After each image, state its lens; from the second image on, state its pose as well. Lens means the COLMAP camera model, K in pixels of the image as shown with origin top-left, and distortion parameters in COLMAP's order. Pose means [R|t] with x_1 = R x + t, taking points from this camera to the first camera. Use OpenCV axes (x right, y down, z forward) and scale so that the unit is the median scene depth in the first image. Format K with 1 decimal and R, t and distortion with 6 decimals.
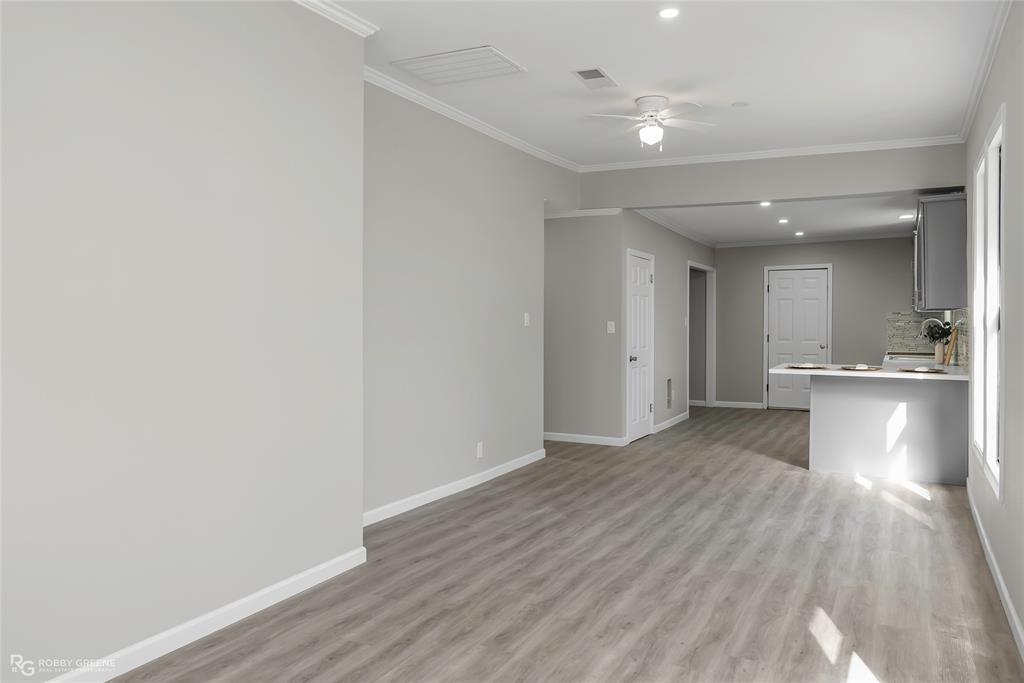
lens RADIAL K [[743.0, 0, 513.5], [0, 743.0, 319.4], [0, 0, 1]] dist [0.010450, -0.000758]
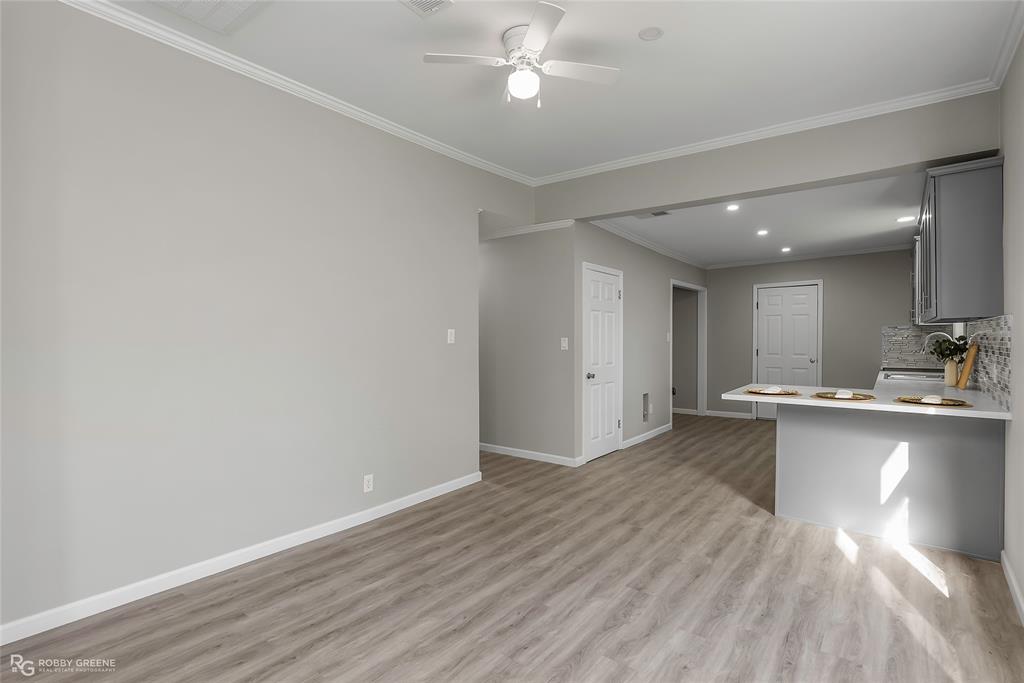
lens RADIAL K [[500.4, 0, 510.4], [0, 500.4, 342.8], [0, 0, 1]] dist [-0.003429, 0.004989]
pose [[0.984100, -0.003656, -0.177580, 0.215117], [0.005818, 0.999915, 0.011657, 0.001787], [0.177522, -0.012505, 0.984037, 0.418778]]
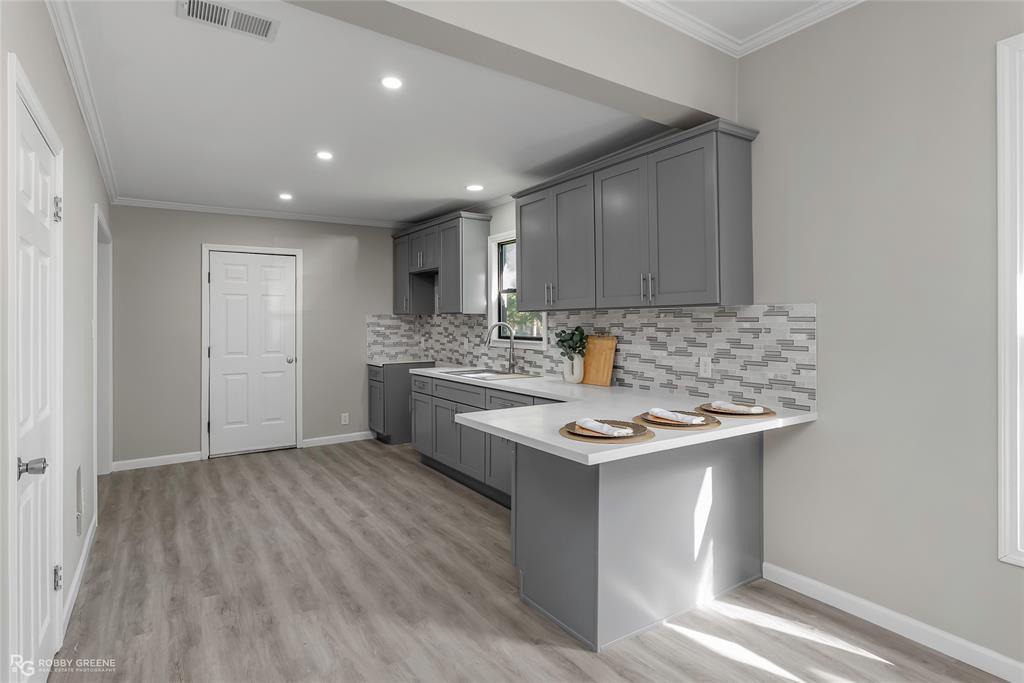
lens RADIAL K [[533.1, 0, 521.7], [0, 533.1, 323.4], [0, 0, 1]] dist [-0.006189, 0.001833]
pose [[0.464878, -0.003088, 0.885370, 0.089544], [0.003100, 0.999993, 0.001860, -0.001093], [-0.885369, 0.001880, 0.464884, 0.925024]]
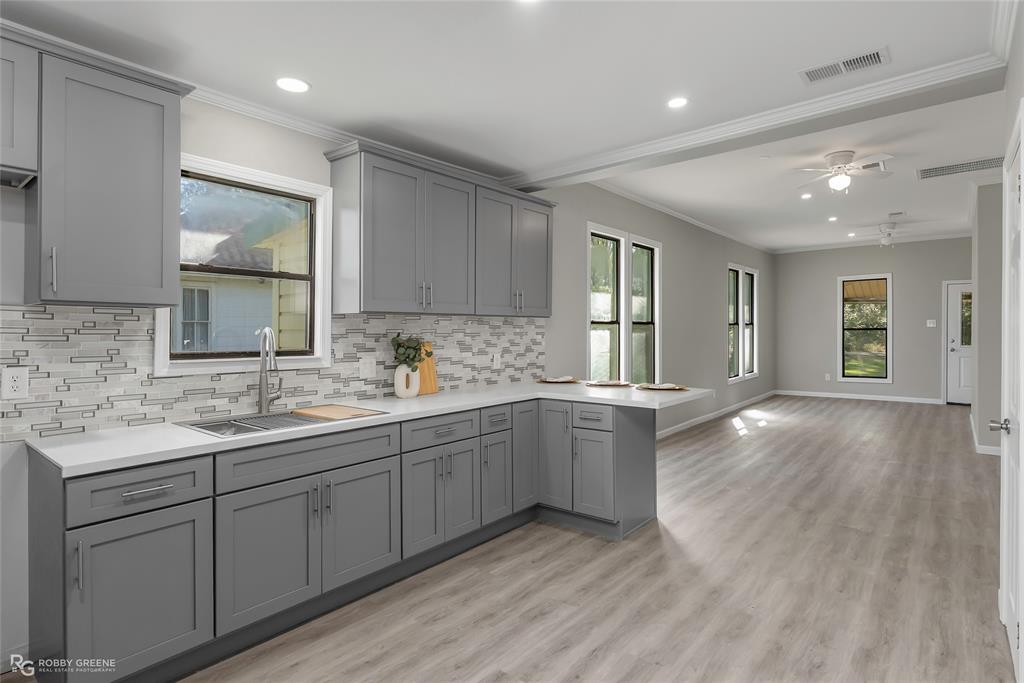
lens RADIAL K [[533.1, 0, 507.7], [0, 533.1, 330.6], [0, 0, 1]] dist [-0.006189, 0.001833]
pose [[-0.976931, -0.001921, 0.213545, 0.449283], [-0.001246, 0.999994, 0.003296, -0.000246], [-0.213550, 0.002954, -0.976928, 1.661006]]
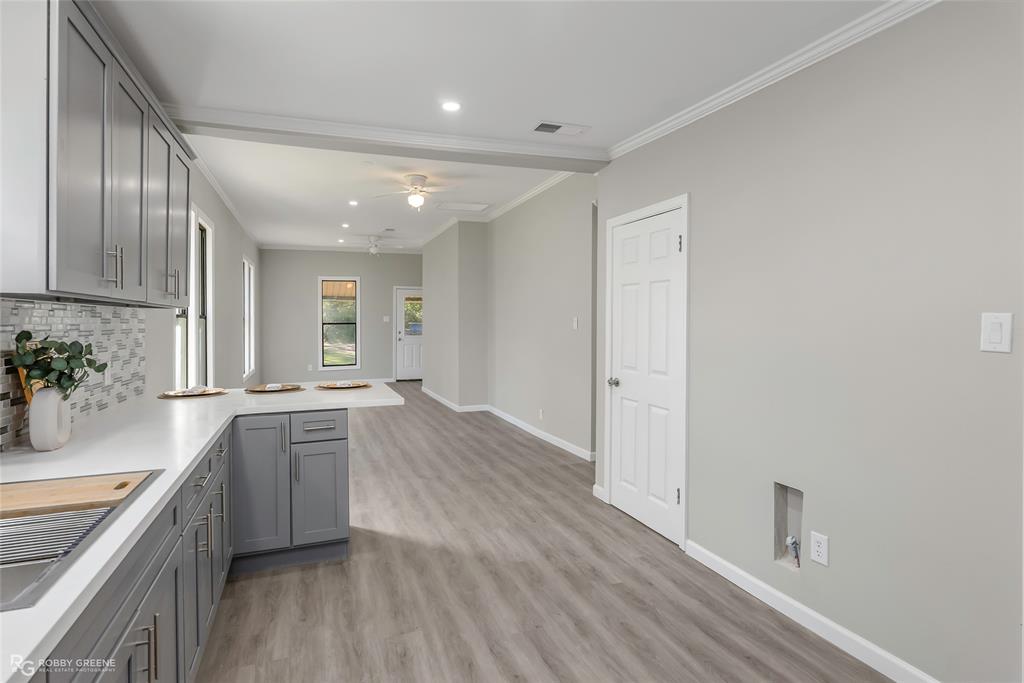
lens RADIAL K [[533.1, 0, 513.4], [0, 533.1, 324.9], [0, 0, 1]] dist [-0.006189, 0.001833]
pose [[-0.665488, 0.003253, -0.746401, 0.711783], [0.002164, 0.999995, 0.002428, 0.000278], [0.746405, 0.000001, -0.665492, 1.548250]]
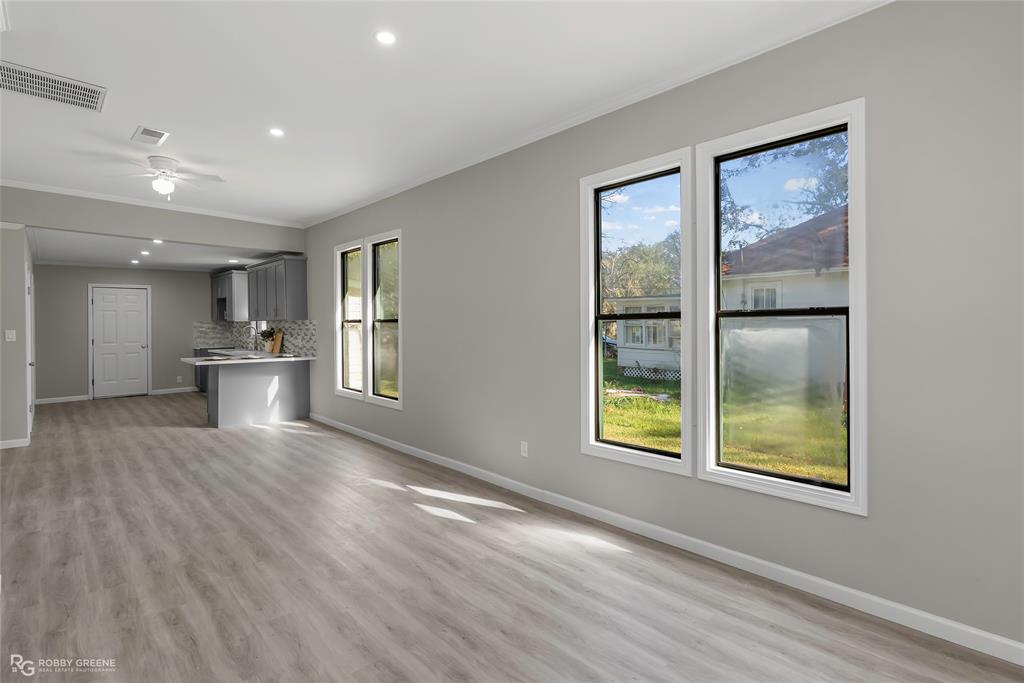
lens RADIAL K [[500.4, 0, 515.6], [0, 500.4, 315.8], [0, 0, 1]] dist [-0.003429, 0.004989]
pose [[0.328049, 0.014733, 0.944546, -0.371456], [0.002262, 0.999863, -0.016382, -0.004977], [-0.944658, 0.007510, 0.327971, 0.109726]]
